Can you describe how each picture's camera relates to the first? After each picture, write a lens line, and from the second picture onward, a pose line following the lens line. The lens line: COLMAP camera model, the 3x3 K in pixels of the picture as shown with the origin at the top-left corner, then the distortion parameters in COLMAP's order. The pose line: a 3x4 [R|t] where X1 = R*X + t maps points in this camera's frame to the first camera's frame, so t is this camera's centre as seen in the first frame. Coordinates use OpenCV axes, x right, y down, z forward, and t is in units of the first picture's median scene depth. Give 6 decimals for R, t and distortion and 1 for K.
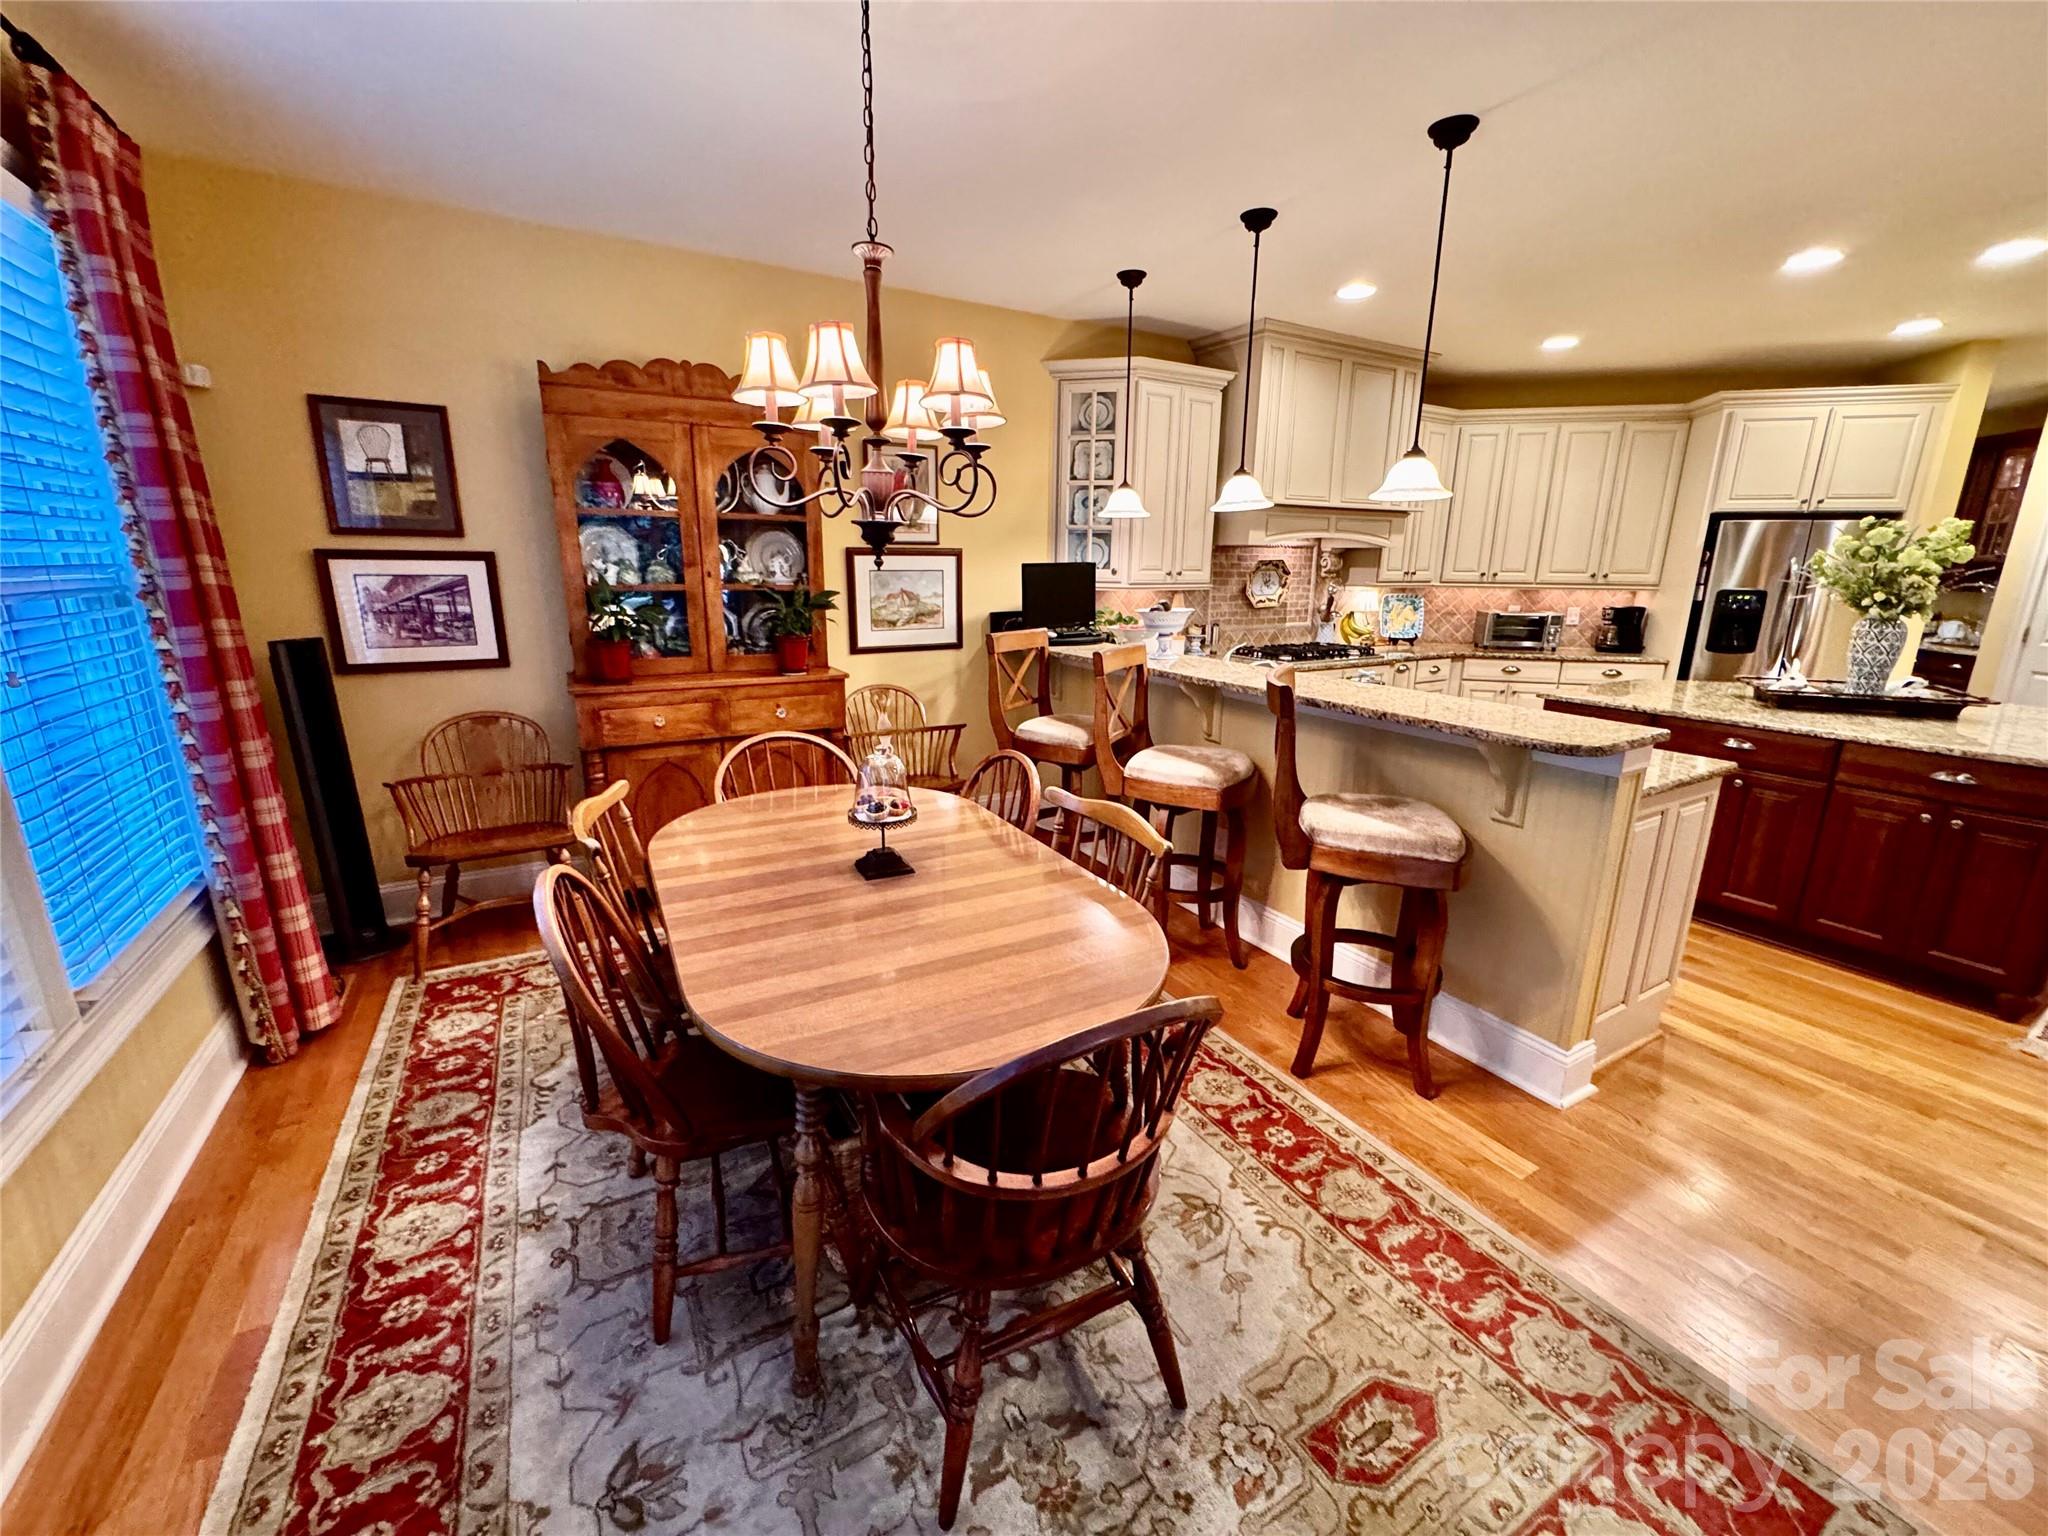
lens RADIAL K [[822.6, 0, 1024.2], [0, 822.6, 770.4], [0, 0, 1]] dist [-0.003620, 0.000134]
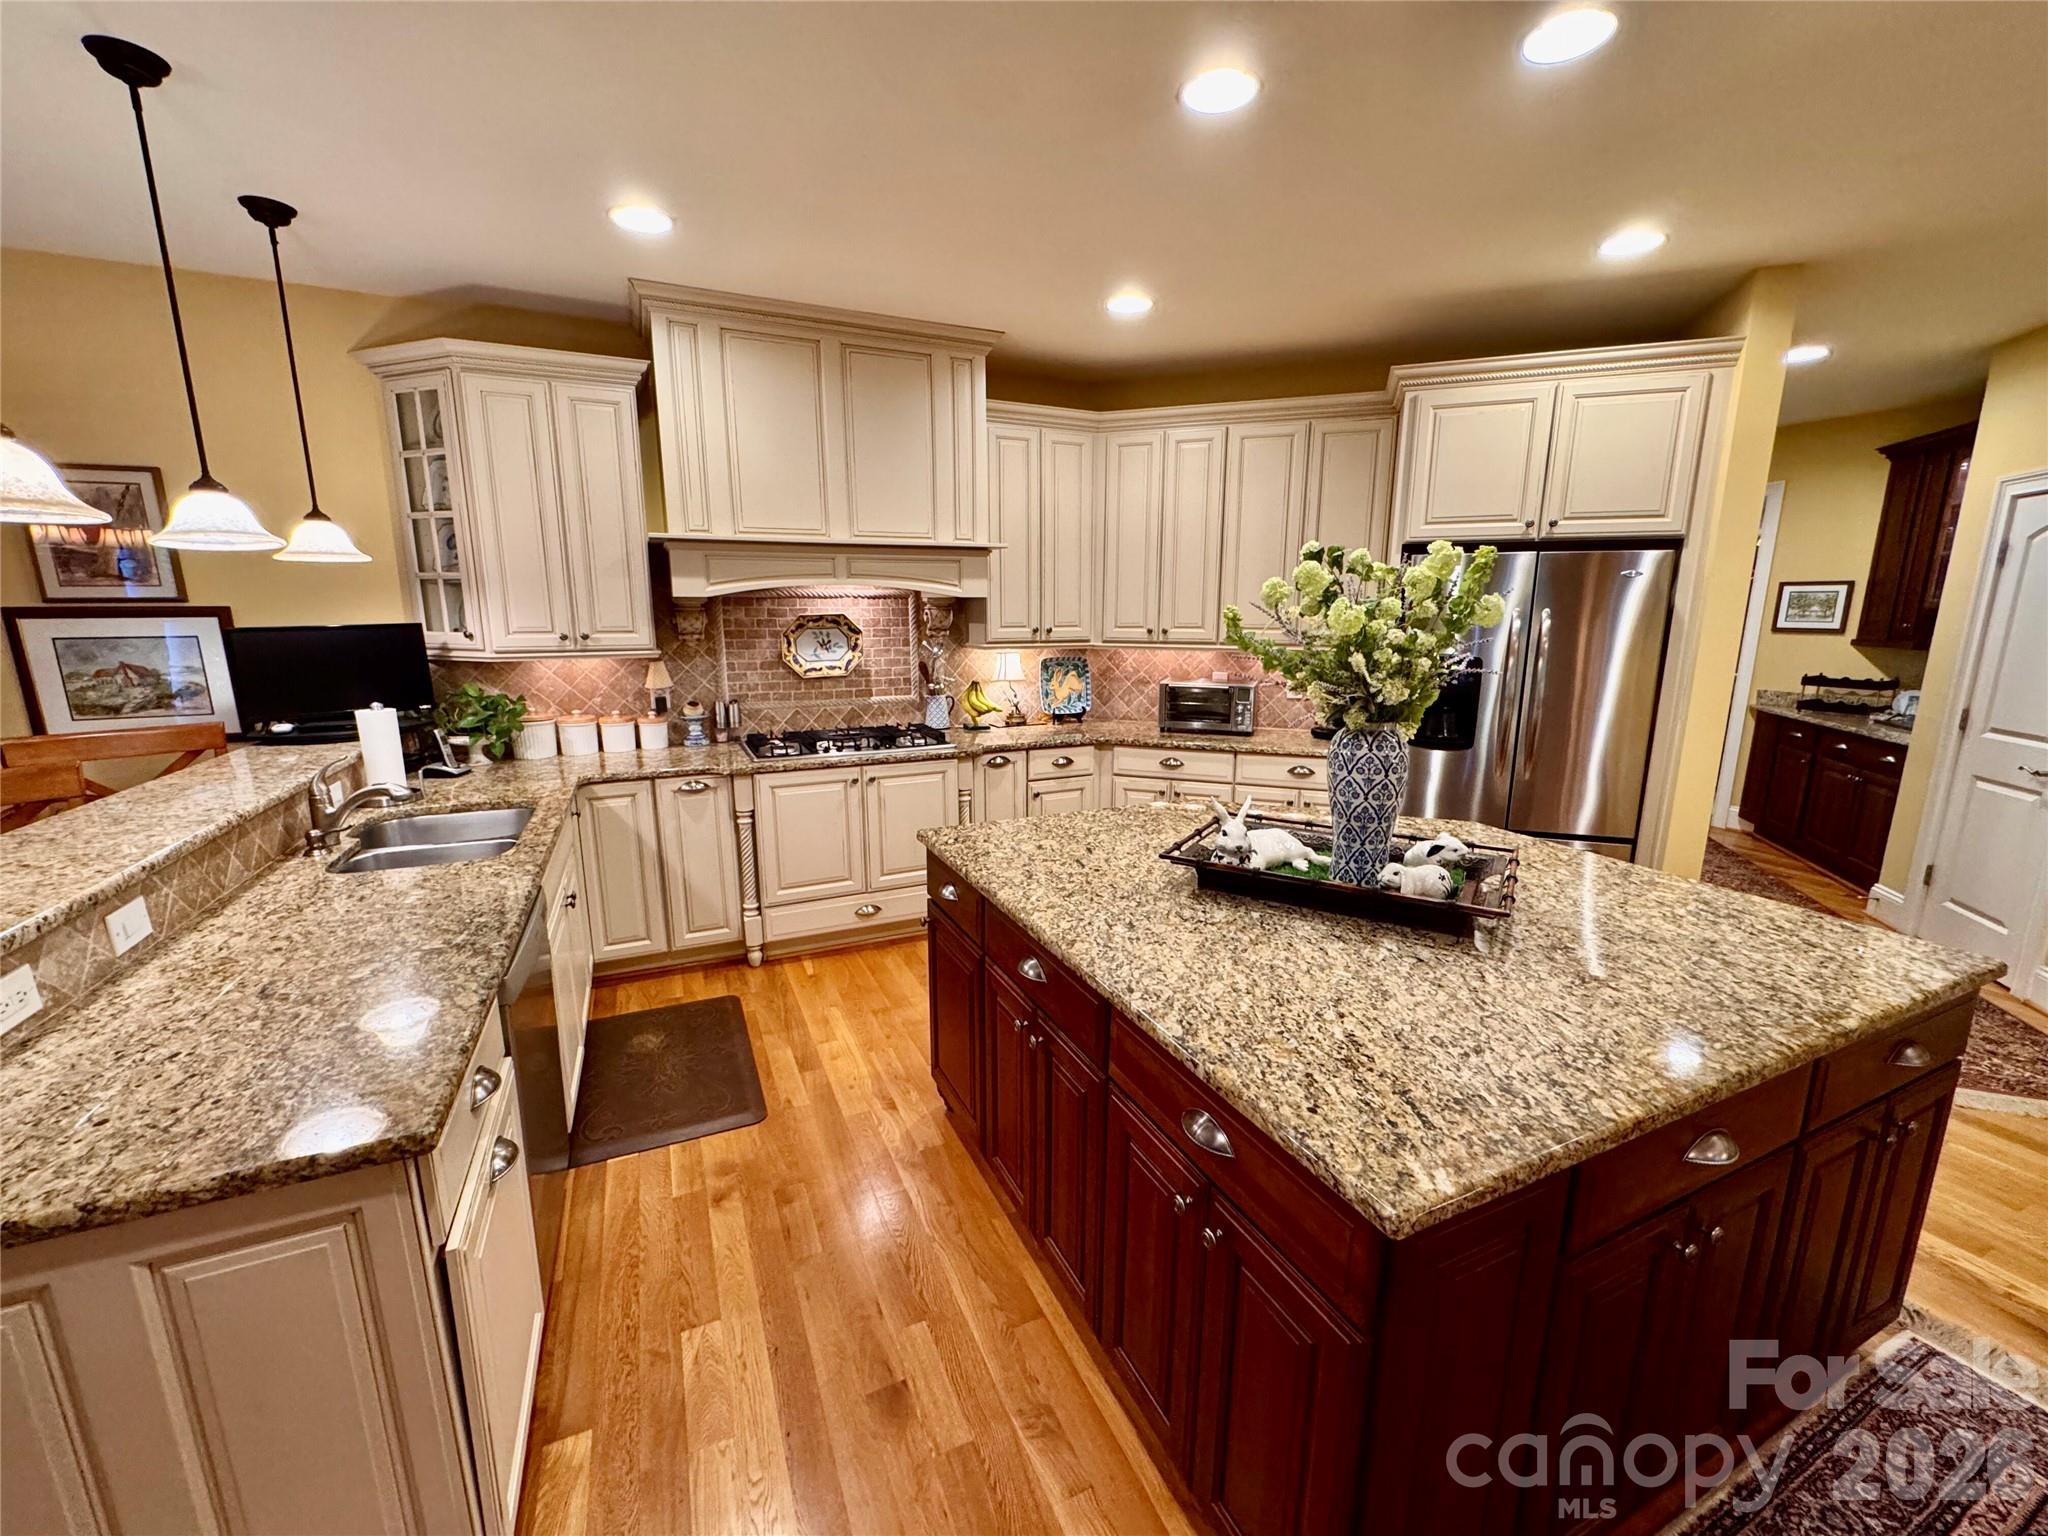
lens RADIAL K [[822.6, 0, 1025.5], [0, 822.6, 770.5], [0, 0, 1]] dist [-0.003620, 0.000134]
pose [[0.995069, 0.012861, -0.098353, 0.554767], [-0.017930, 0.998547, -0.050825, -0.079619], [0.097556, 0.052337, 0.993853, 0.280836]]
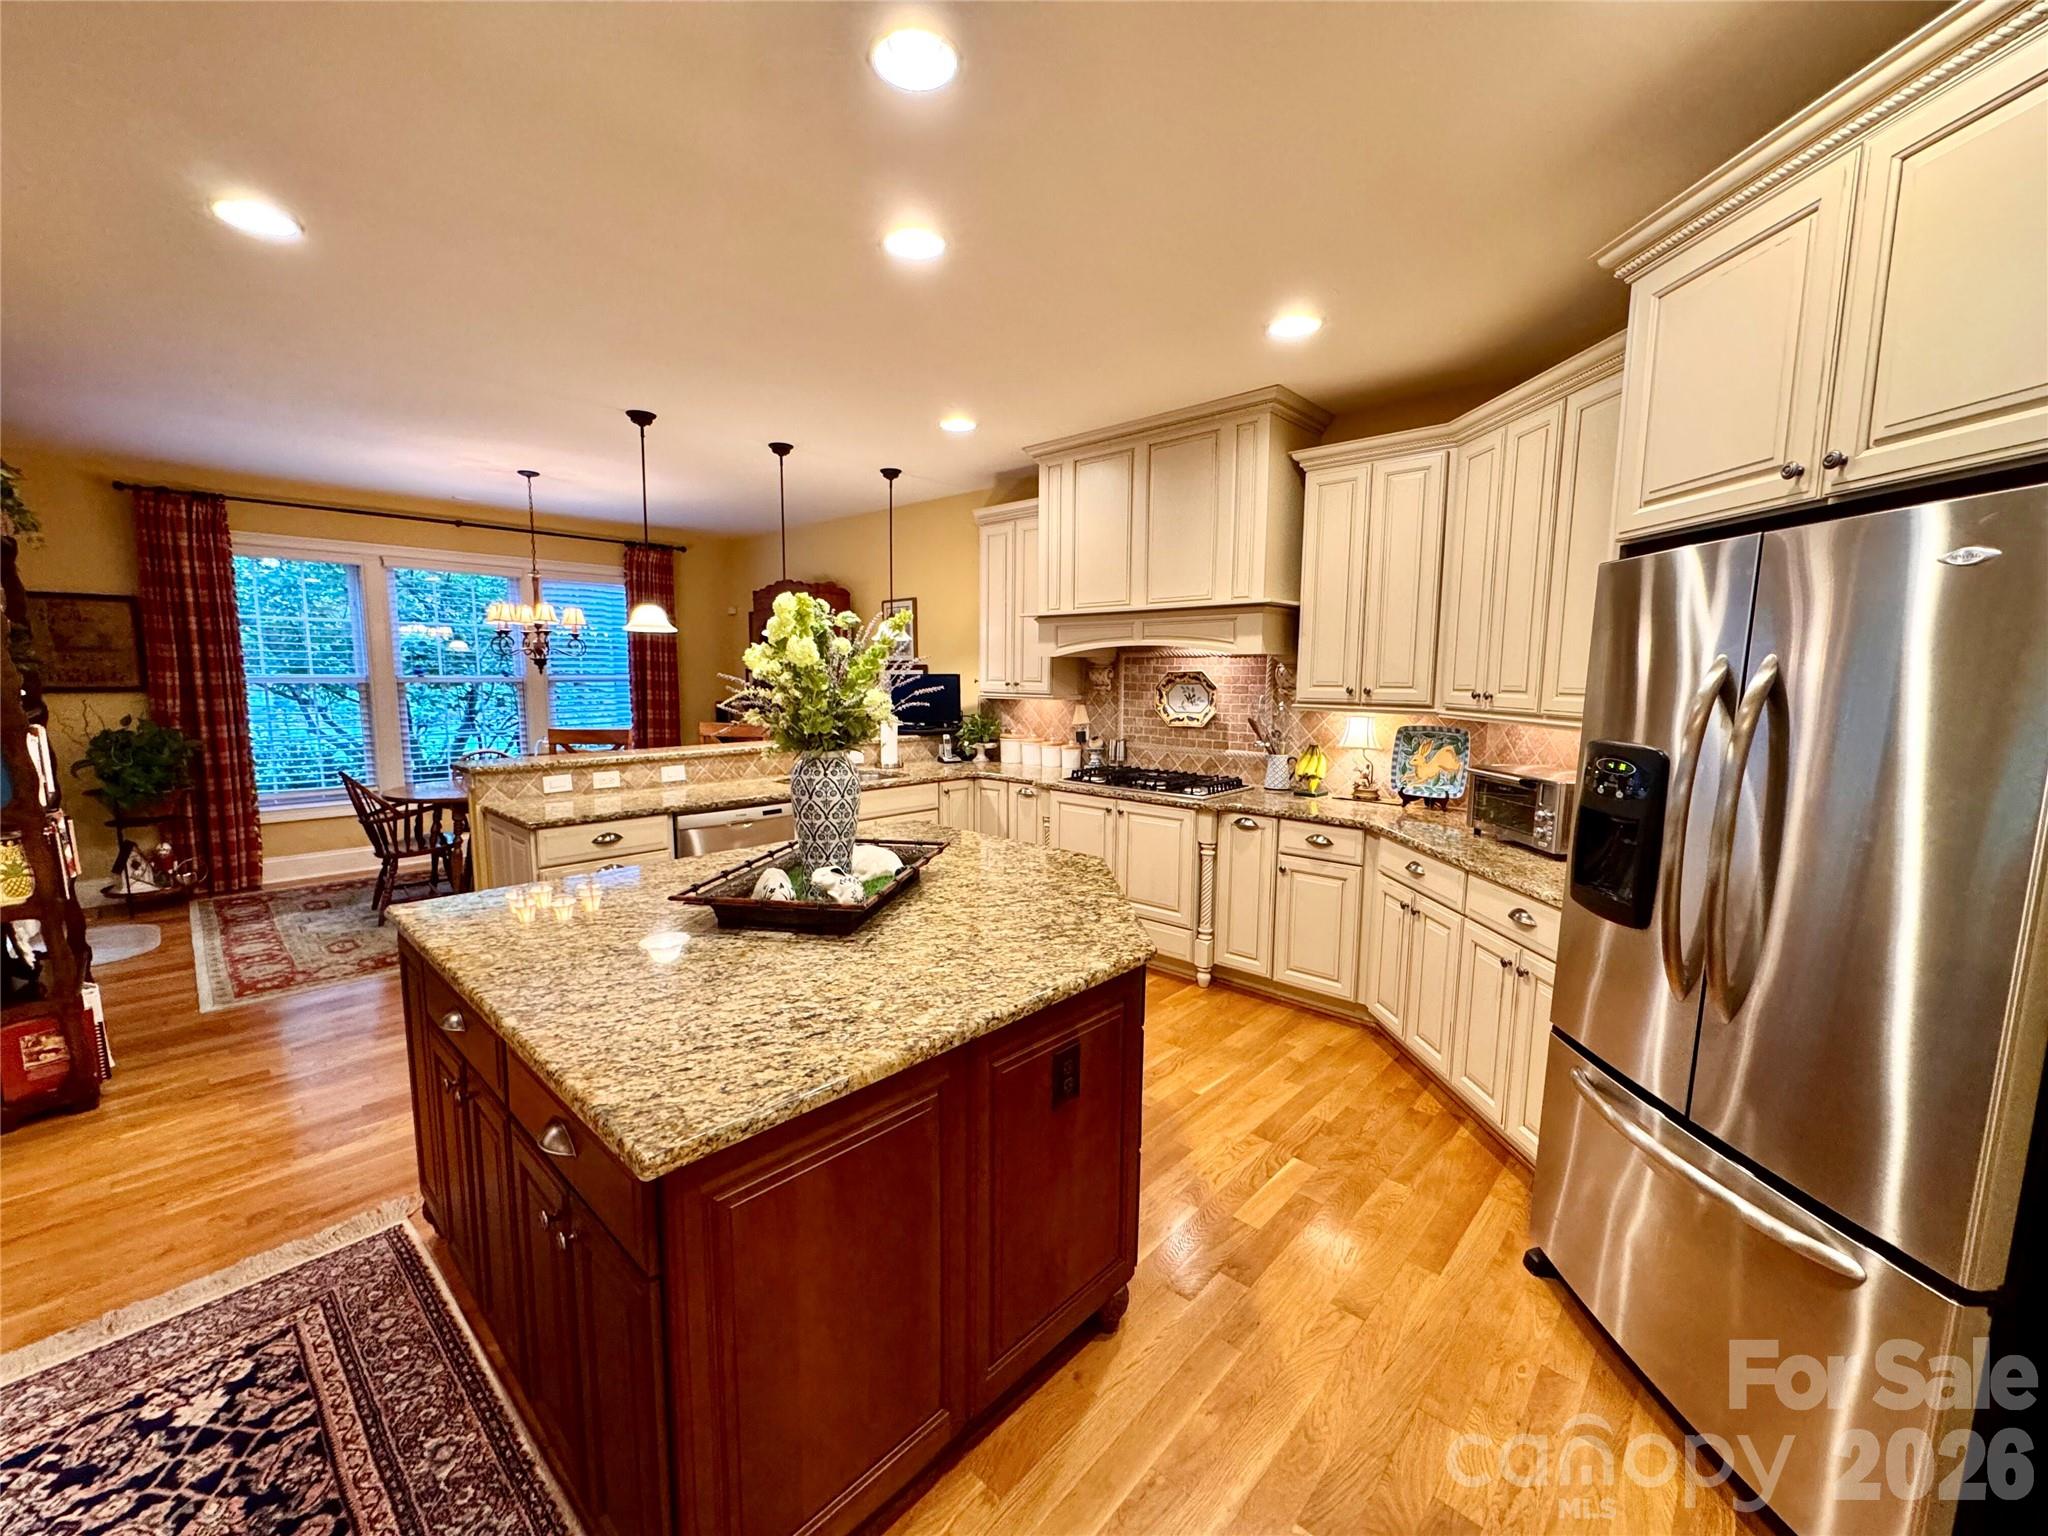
lens RADIAL K [[822.6, 0, 1019.8], [0, 822.6, 774.6], [0, 0, 1]] dist [-0.003620, 0.000134]
pose [[0.280171, 0.114278, -0.953124, 1.062629], [-0.240488, 0.969582, 0.045559, -0.149775], [0.929338, 0.216451, 0.299132, 0.605262]]
